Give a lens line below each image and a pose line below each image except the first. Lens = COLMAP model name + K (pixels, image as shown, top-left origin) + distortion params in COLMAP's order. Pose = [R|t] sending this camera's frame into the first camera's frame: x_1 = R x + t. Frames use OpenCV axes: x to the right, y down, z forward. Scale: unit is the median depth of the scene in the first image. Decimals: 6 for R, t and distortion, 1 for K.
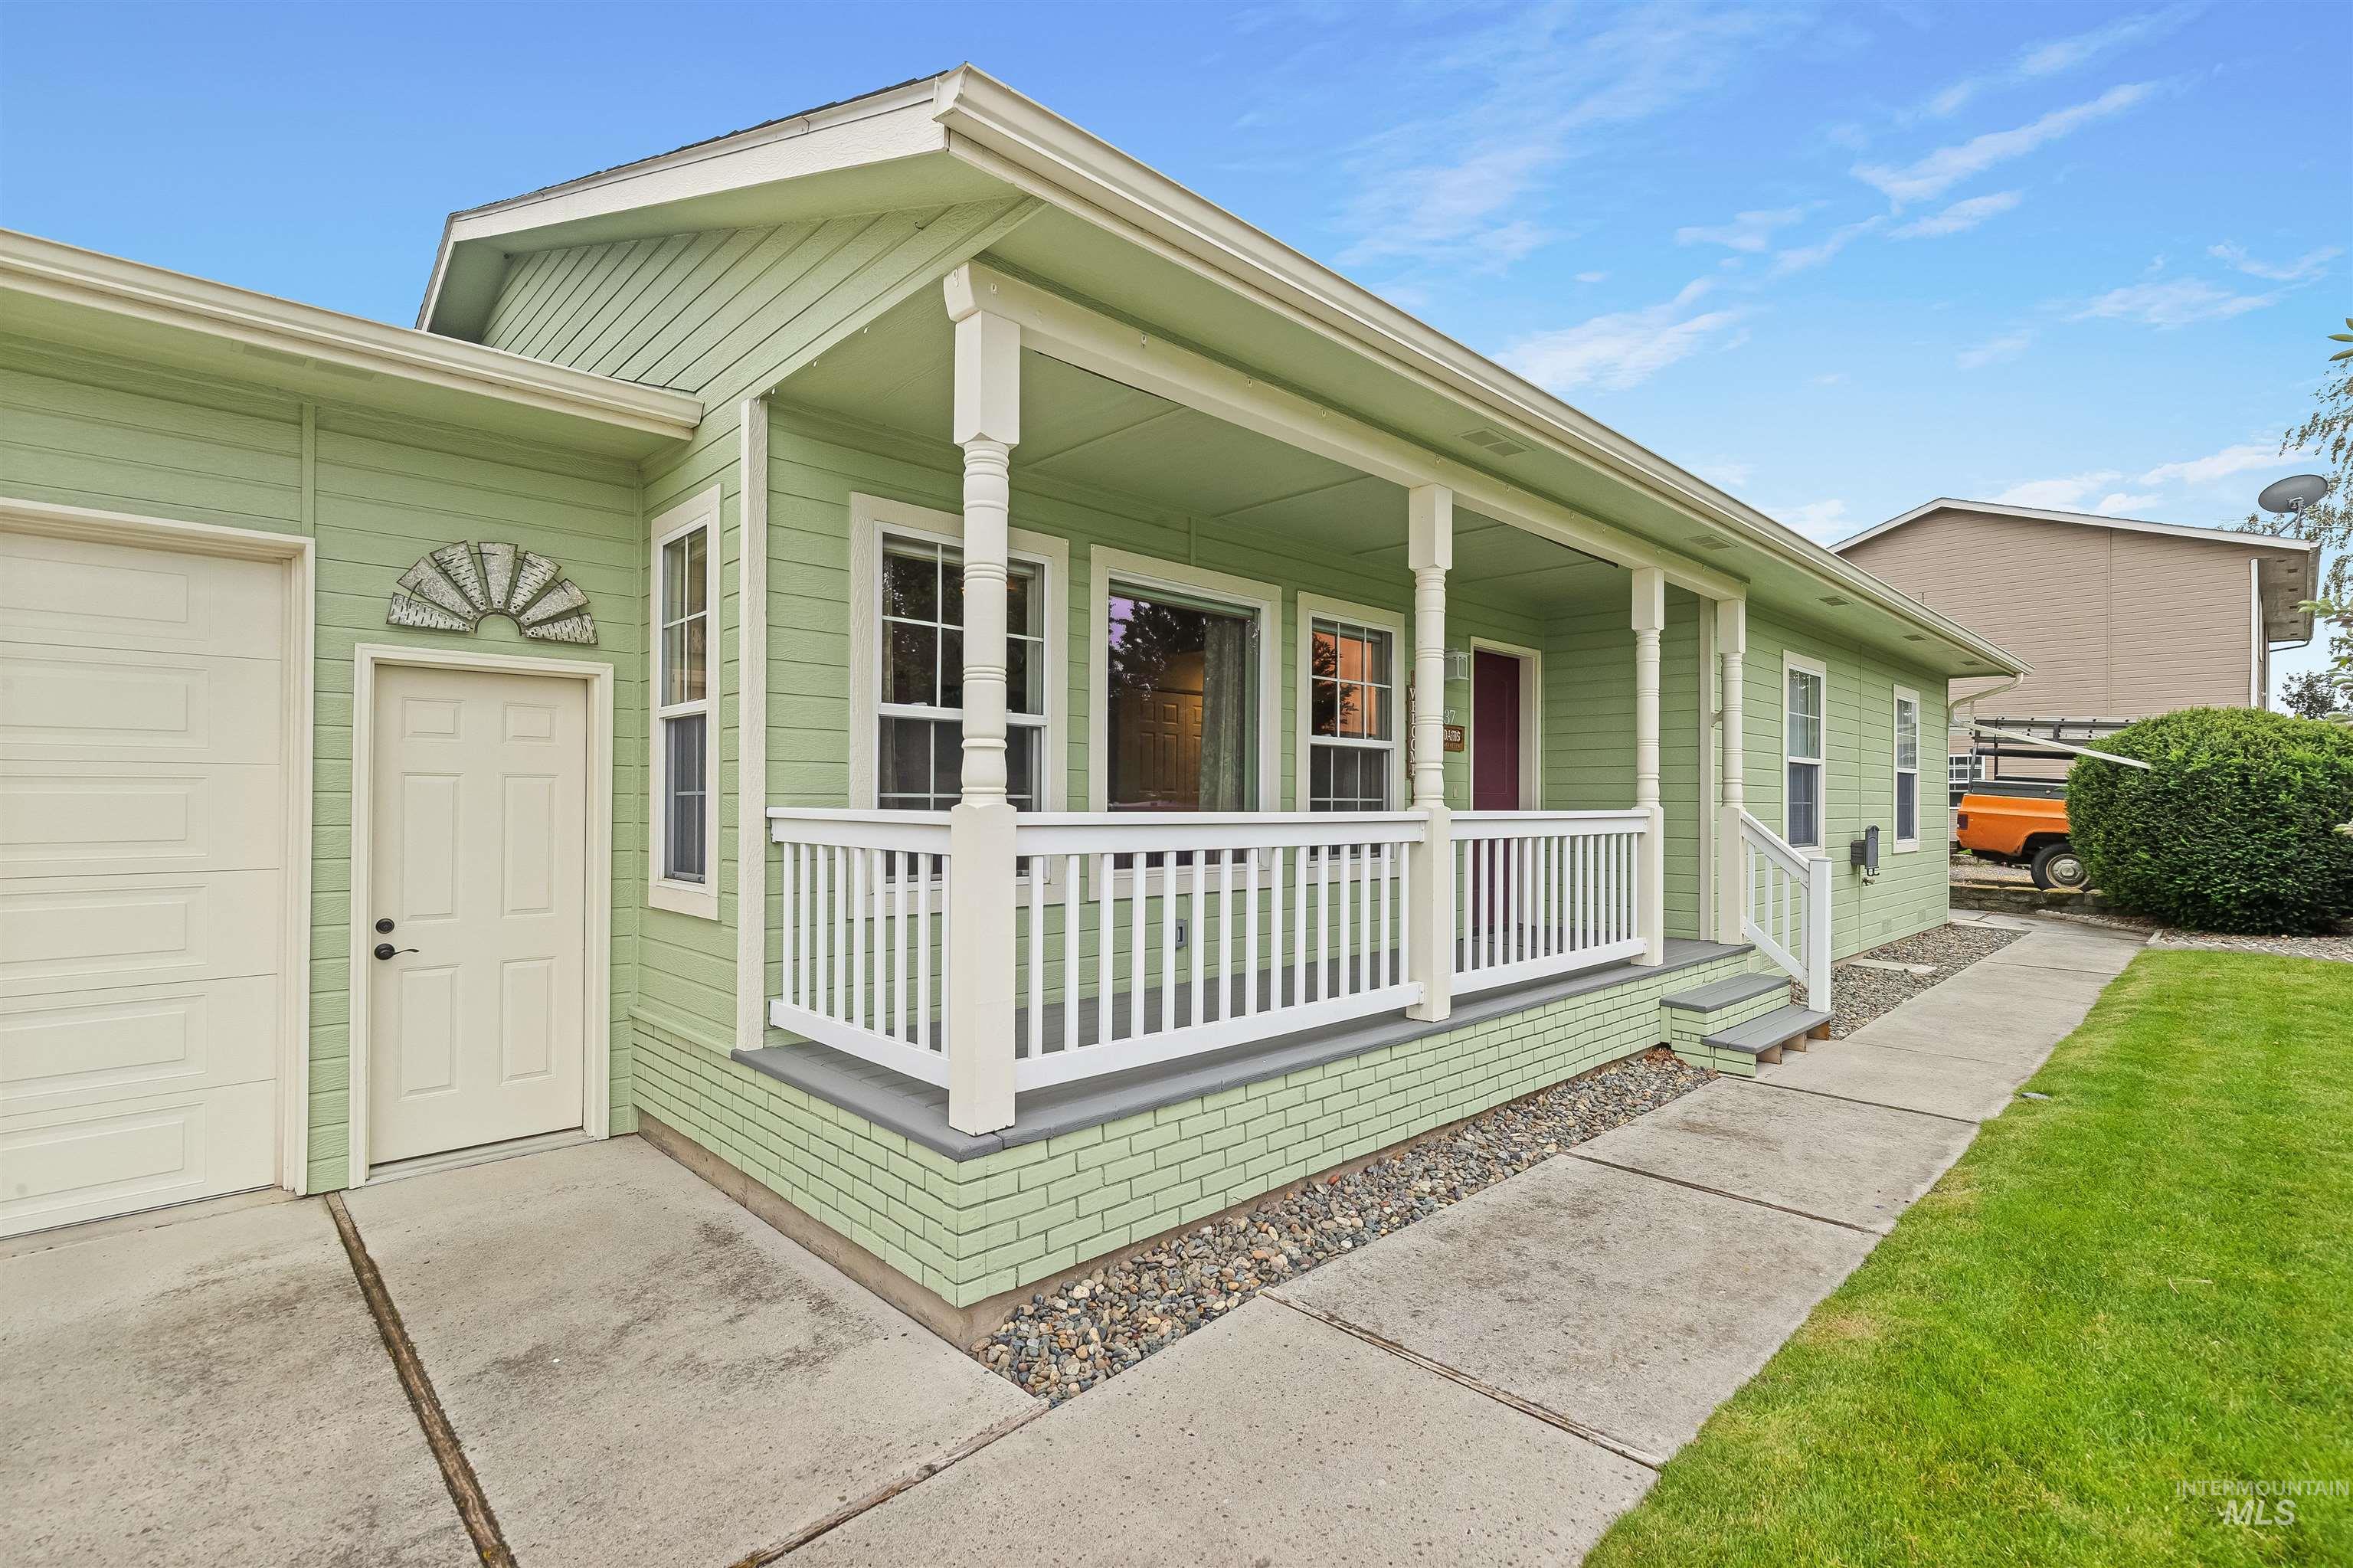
lens RADIAL K [[1070.0, 0, 1172.6], [0, 1070.0, 805.9], [0, 0, 1]] dist [0.000033, 0.000358]
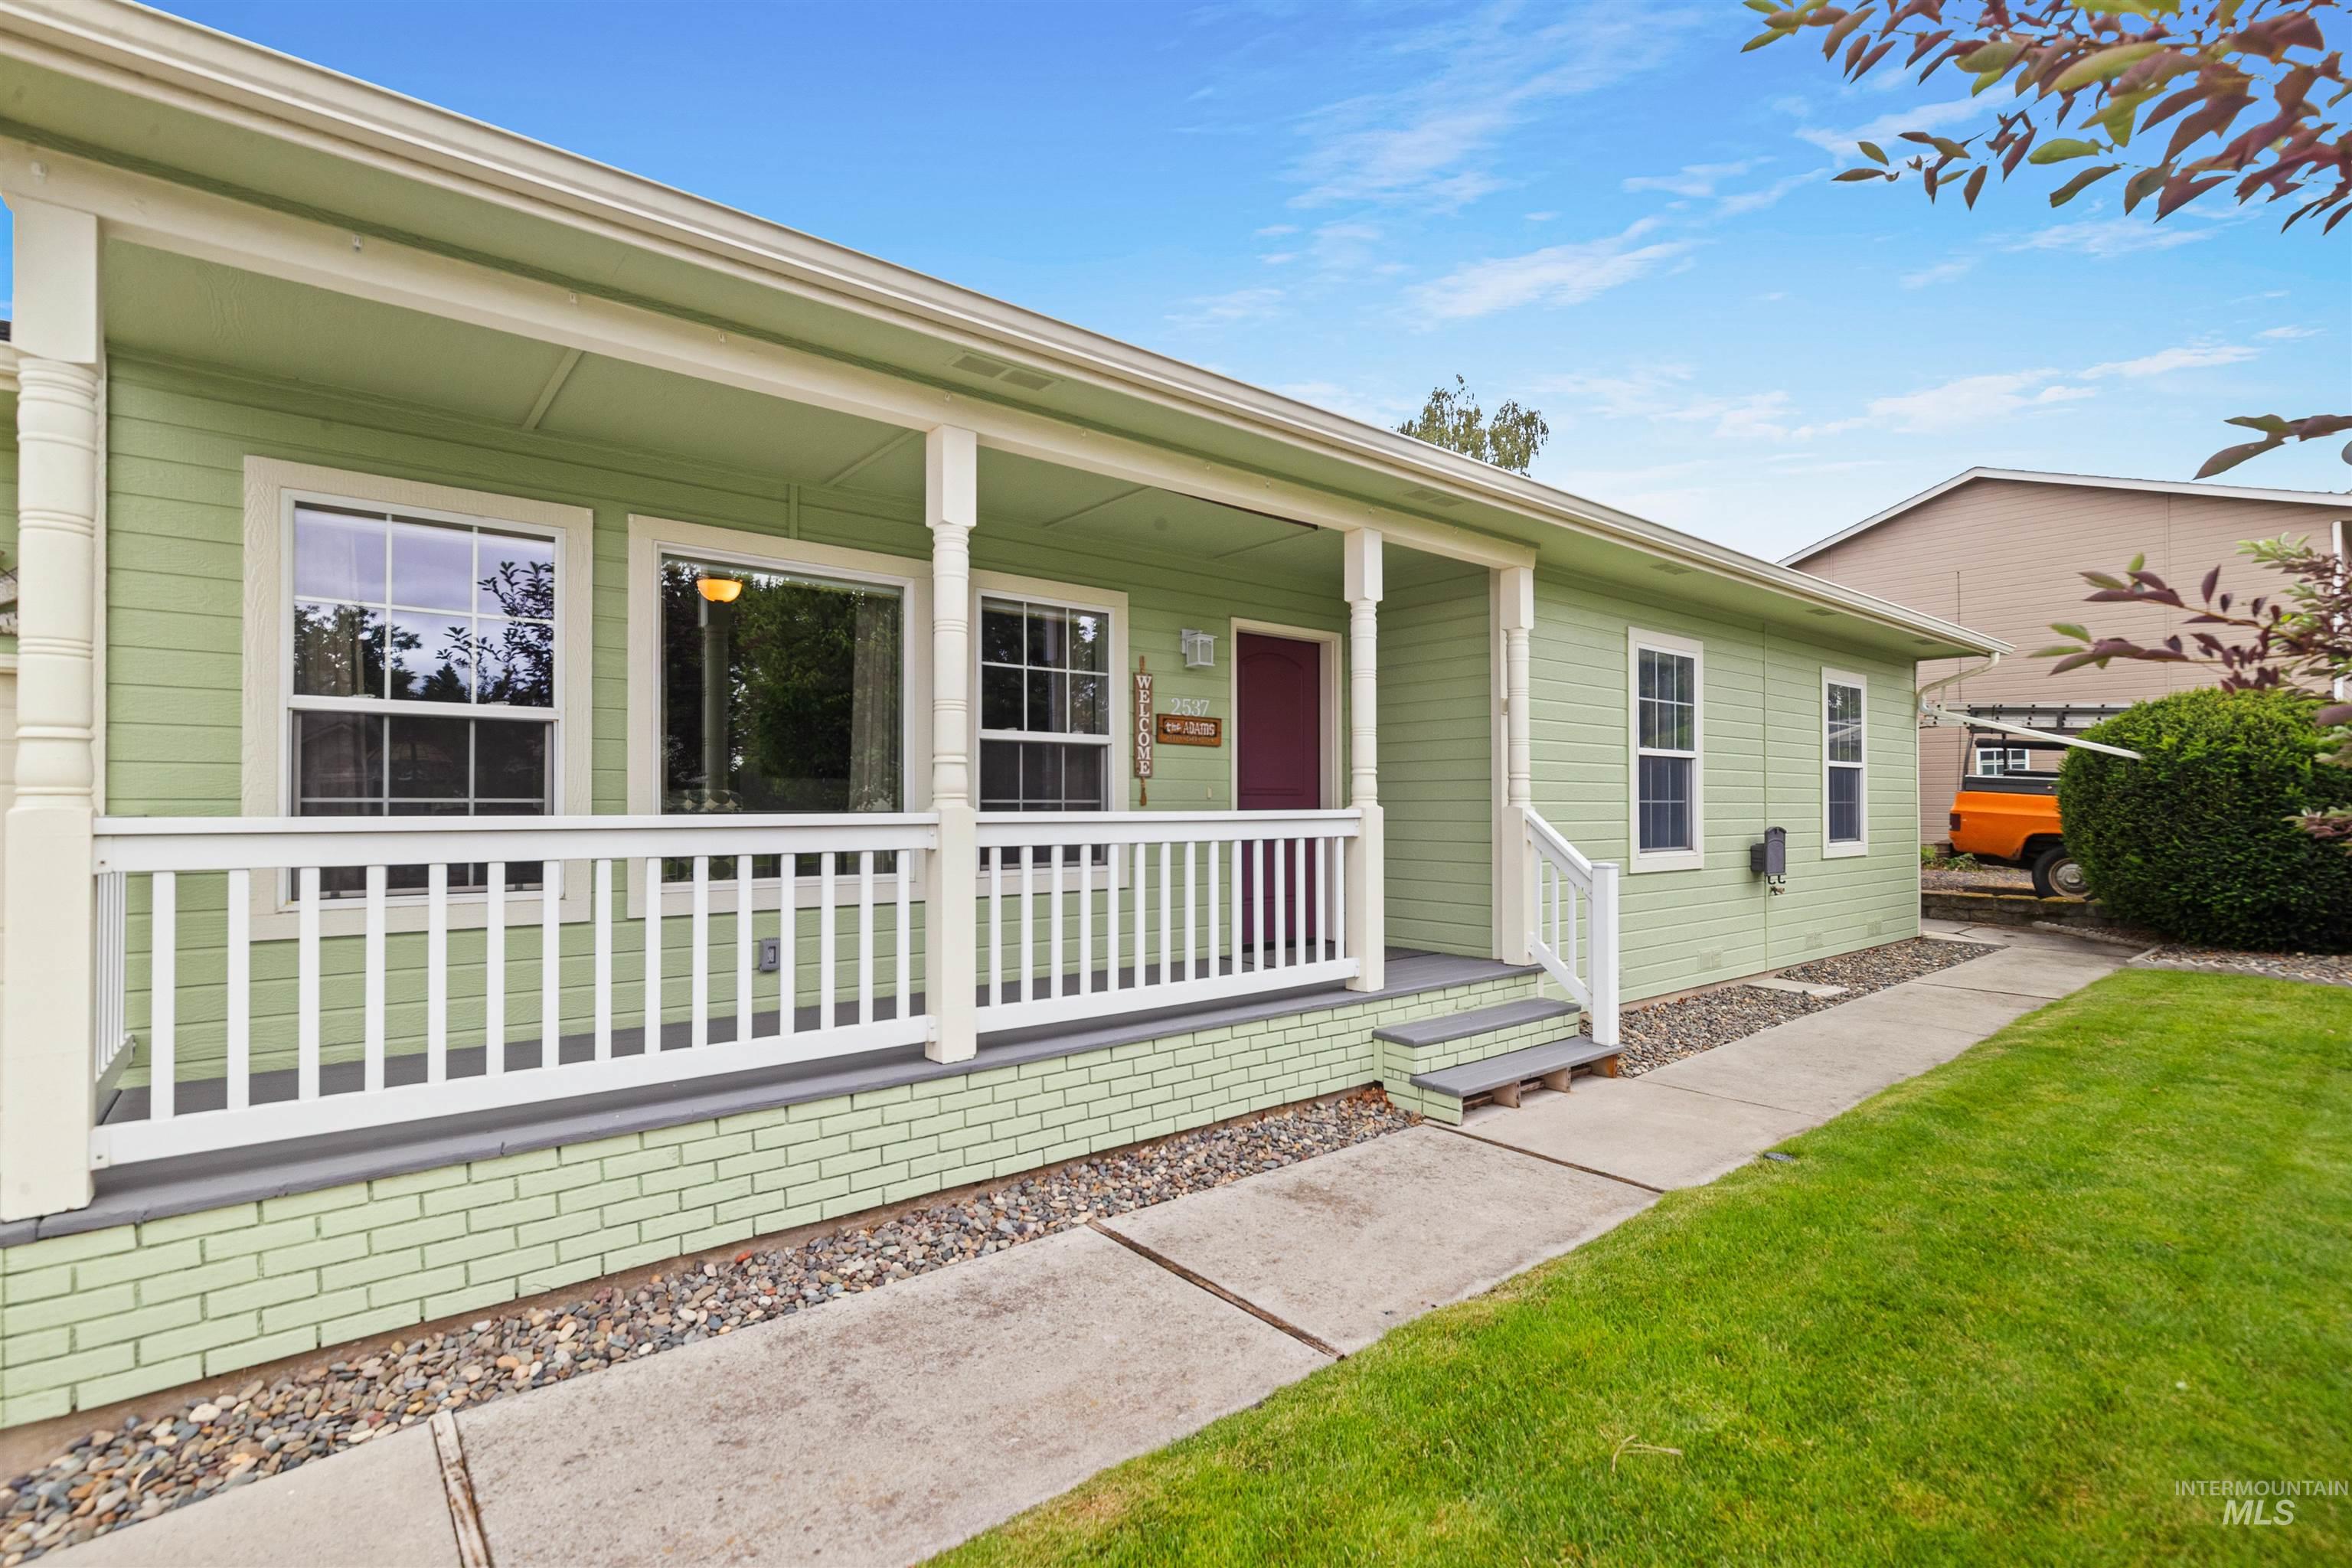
lens RADIAL K [[1069.5, 0, 1172.1], [0, 1069.5, 805.9], [0, 0, 1]] dist [0.000033, 0.000358]
pose [[0.996658, -0.007764, -0.081317, 0.316527], [0.007334, 0.999958, -0.005581, 0.003366], [0.081357, 0.004966, 0.996673, 0.112855]]
